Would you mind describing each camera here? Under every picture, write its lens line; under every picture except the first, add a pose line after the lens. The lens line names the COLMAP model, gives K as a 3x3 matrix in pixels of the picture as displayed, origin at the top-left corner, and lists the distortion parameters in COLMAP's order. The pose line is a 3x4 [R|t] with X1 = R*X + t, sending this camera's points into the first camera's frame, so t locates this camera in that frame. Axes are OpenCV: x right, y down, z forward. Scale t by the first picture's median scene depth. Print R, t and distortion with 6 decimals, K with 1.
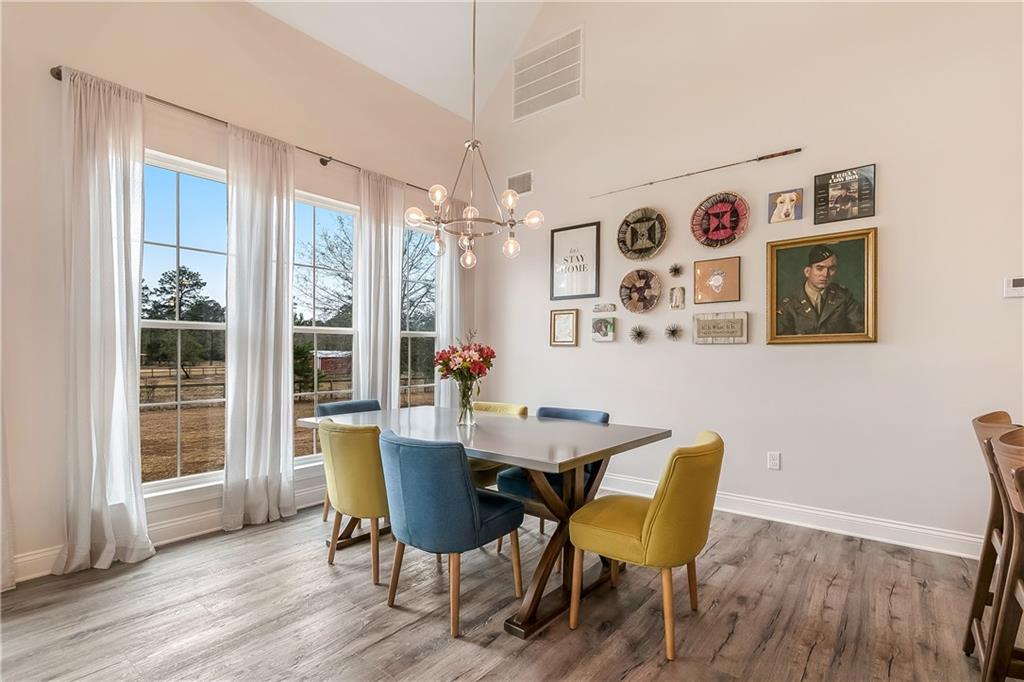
lens RADIAL K [[467.8, 0, 515.9], [0, 467.8, 352.1], [0, 0, 1]] dist [0.000032, 0.000088]
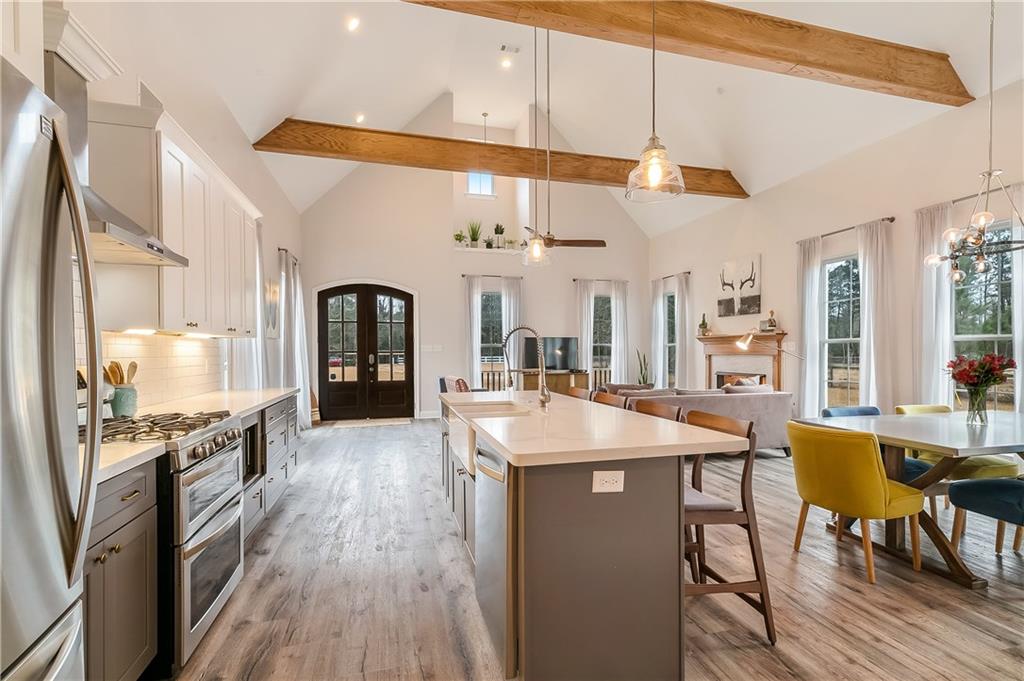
lens RADIAL K [[467.8, 0, 515.9], [0, 467.8, 351.6], [0, 0, 1]] dist [0.000032, 0.000088]
pose [[-0.581871, -0.009052, -0.813231, 1.086819], [-0.010324, 0.999940, -0.003744, 0.001608], [0.813215, 0.006217, -0.581929, 0.574521]]
